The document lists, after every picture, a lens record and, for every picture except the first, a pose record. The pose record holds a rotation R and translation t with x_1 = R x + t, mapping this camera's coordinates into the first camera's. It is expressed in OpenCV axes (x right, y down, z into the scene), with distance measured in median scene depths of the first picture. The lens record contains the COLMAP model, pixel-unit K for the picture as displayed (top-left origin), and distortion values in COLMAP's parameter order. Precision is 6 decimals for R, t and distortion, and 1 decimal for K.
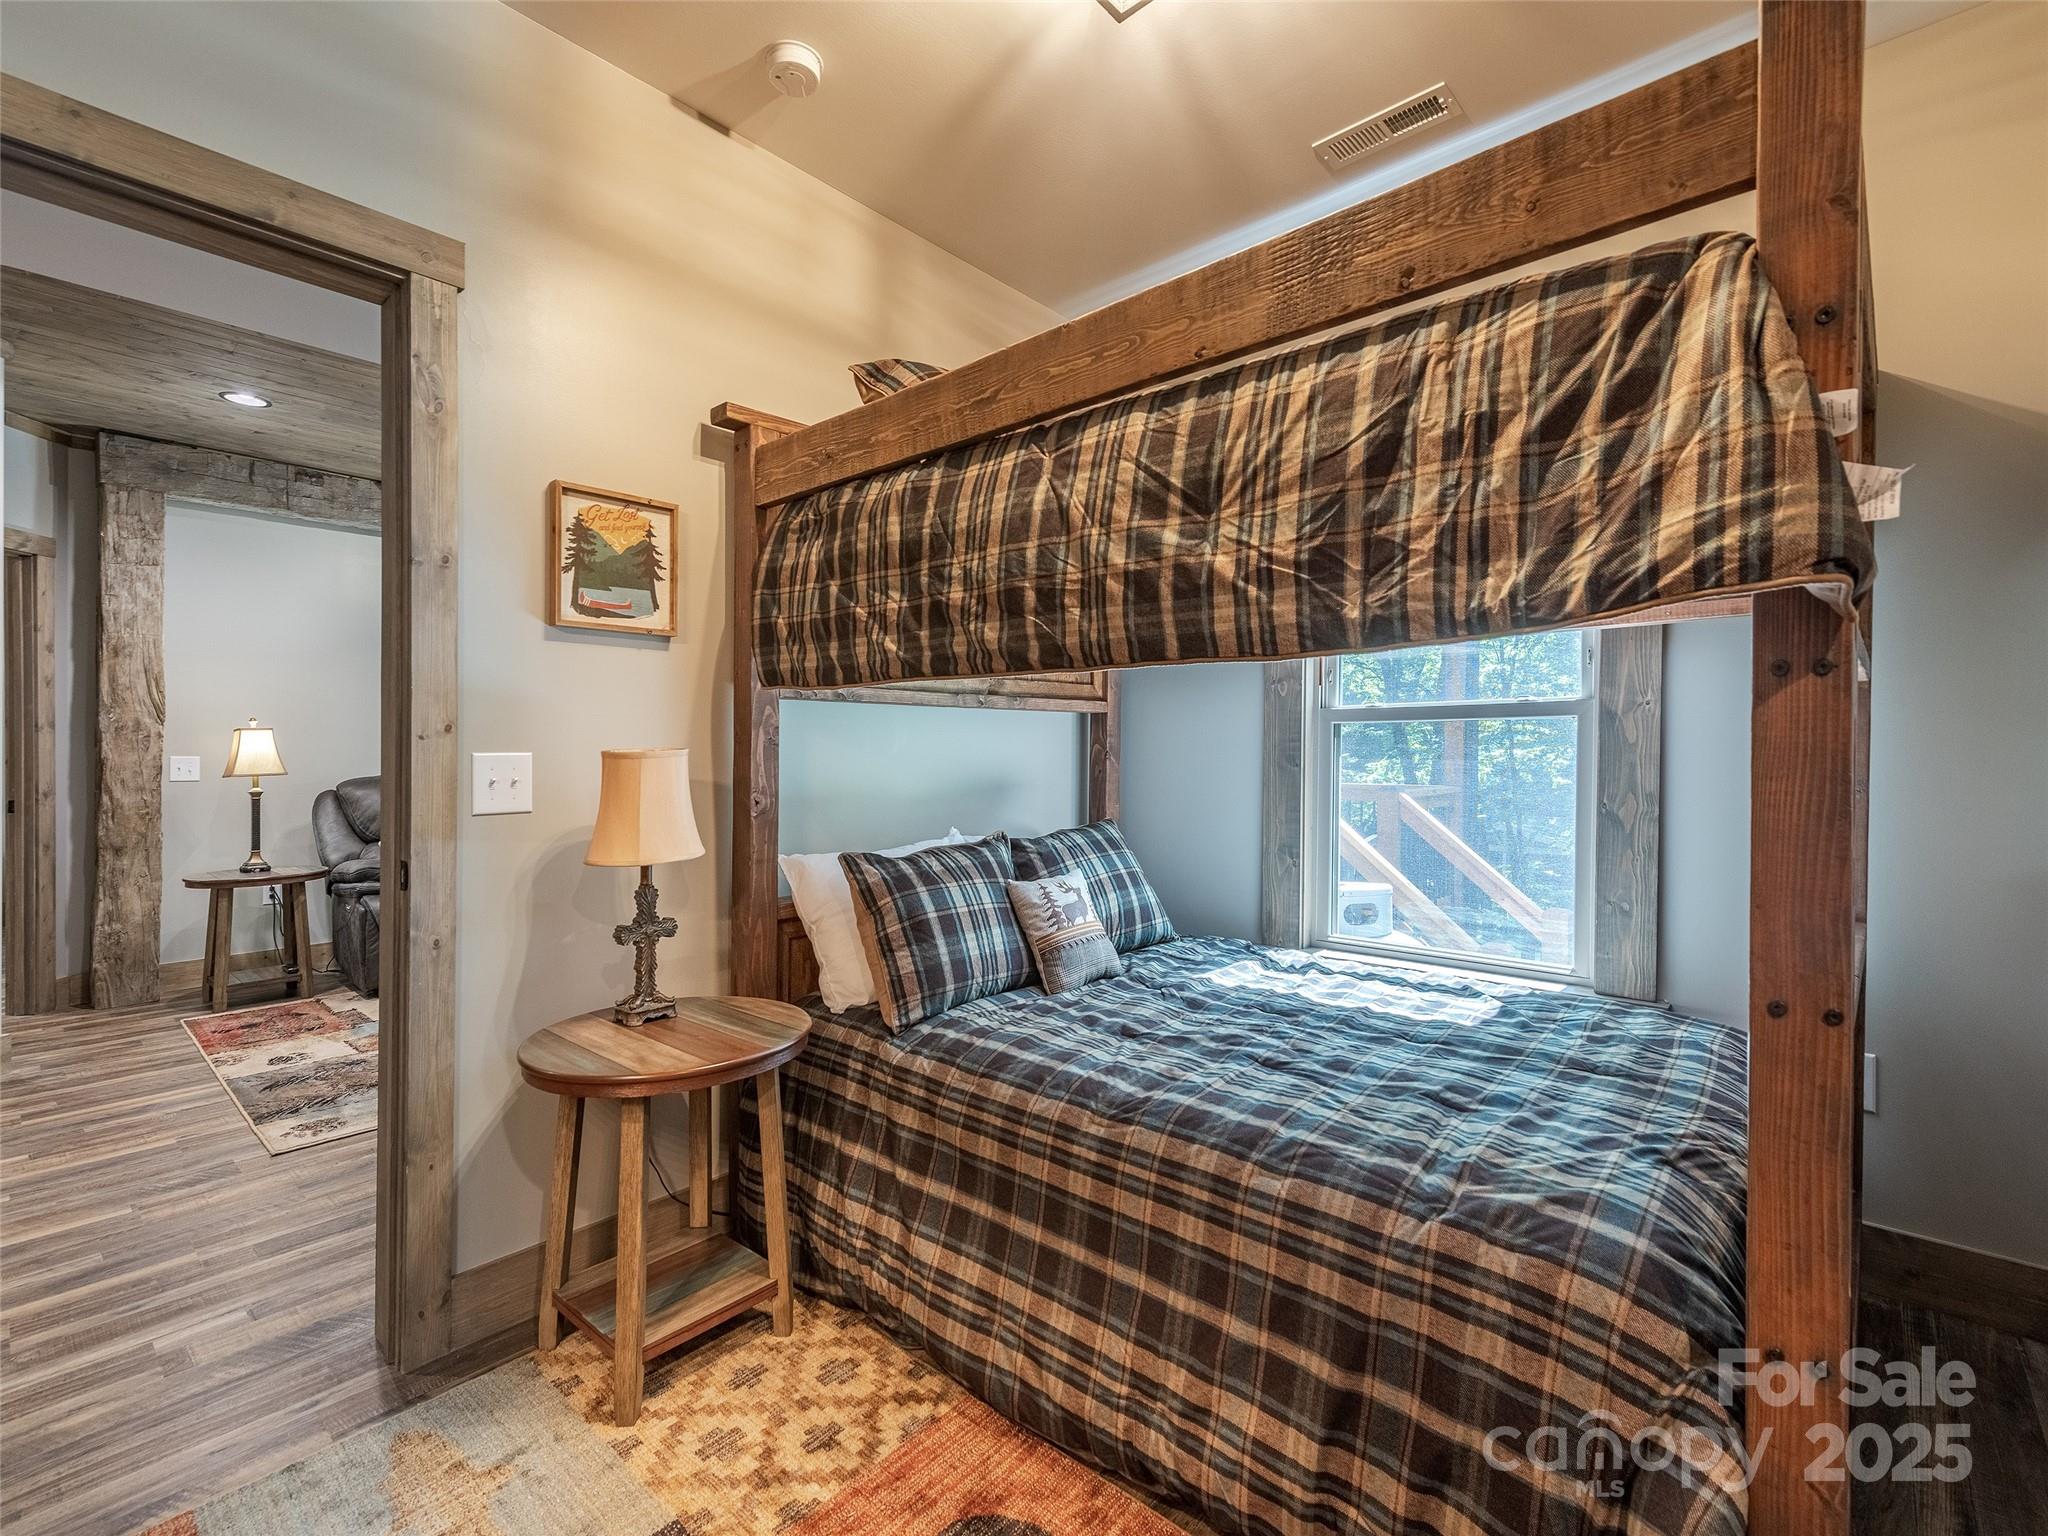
lens RADIAL K [[904.8, 0, 1024.2], [0, 904.8, 763.4], [0, 0, 1]] dist [0.017301, -0.001211]
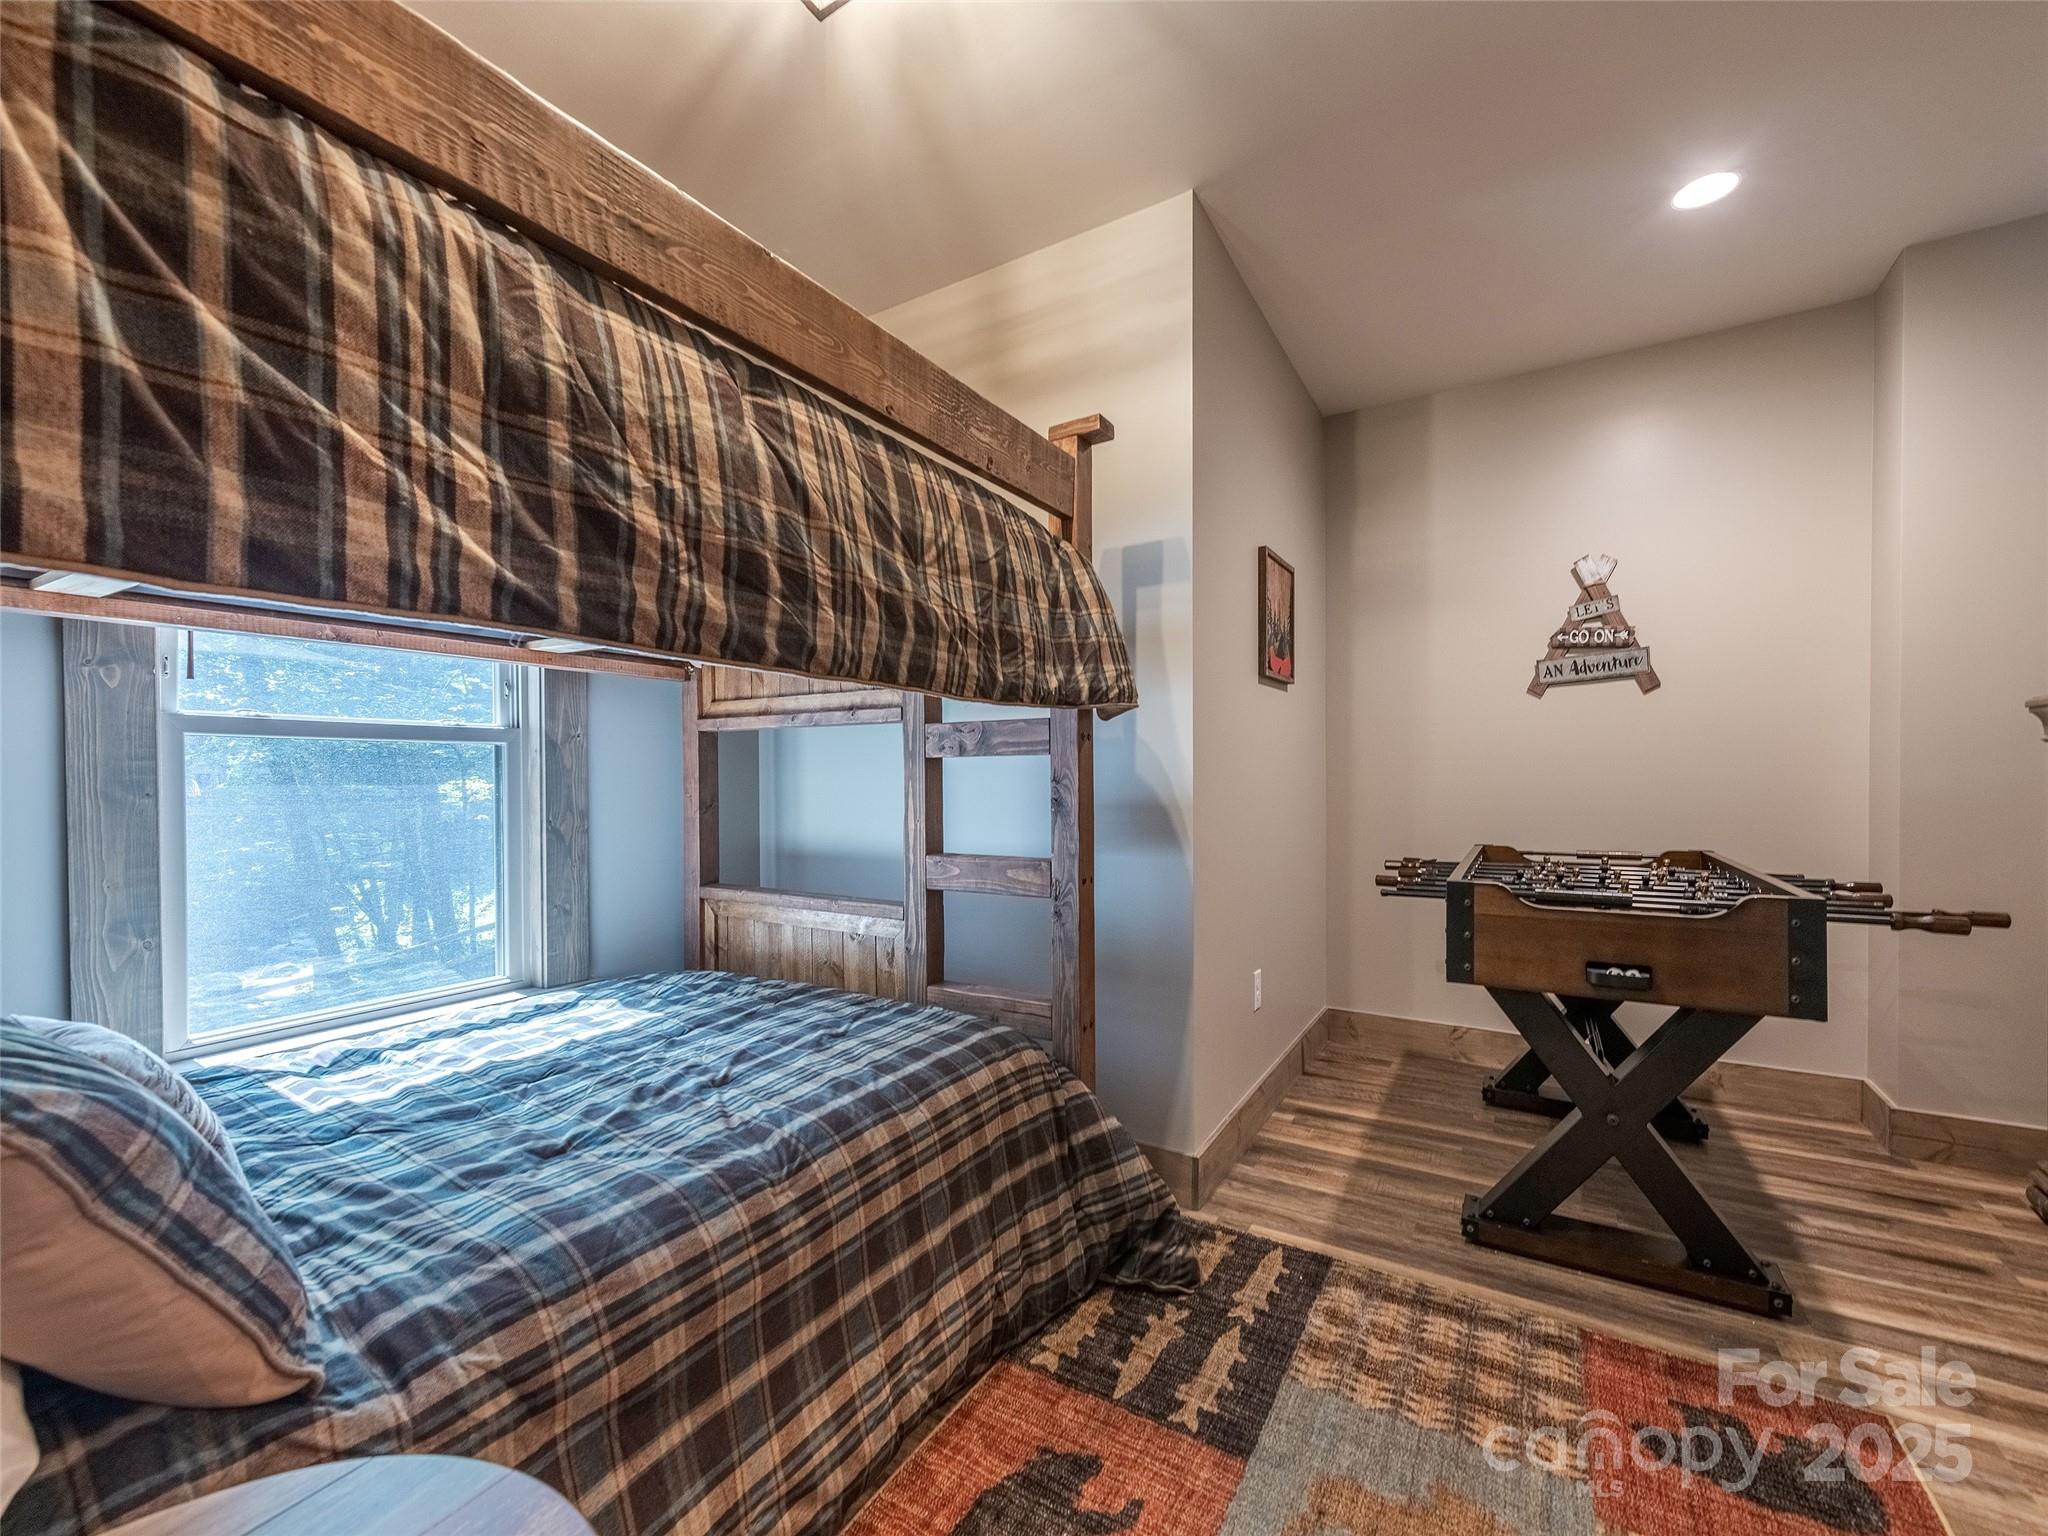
lens RADIAL K [[884.5, 0, 1021.0], [0, 884.5, 789.2], [0, 0, 1]] dist [-0.003899, -0.000210]
pose [[-0.200540, -0.015610, 0.979561, -0.745324], [0.009652, 0.999793, 0.017908, -0.004778], [-0.979638, 0.013046, -0.200348, 0.876665]]
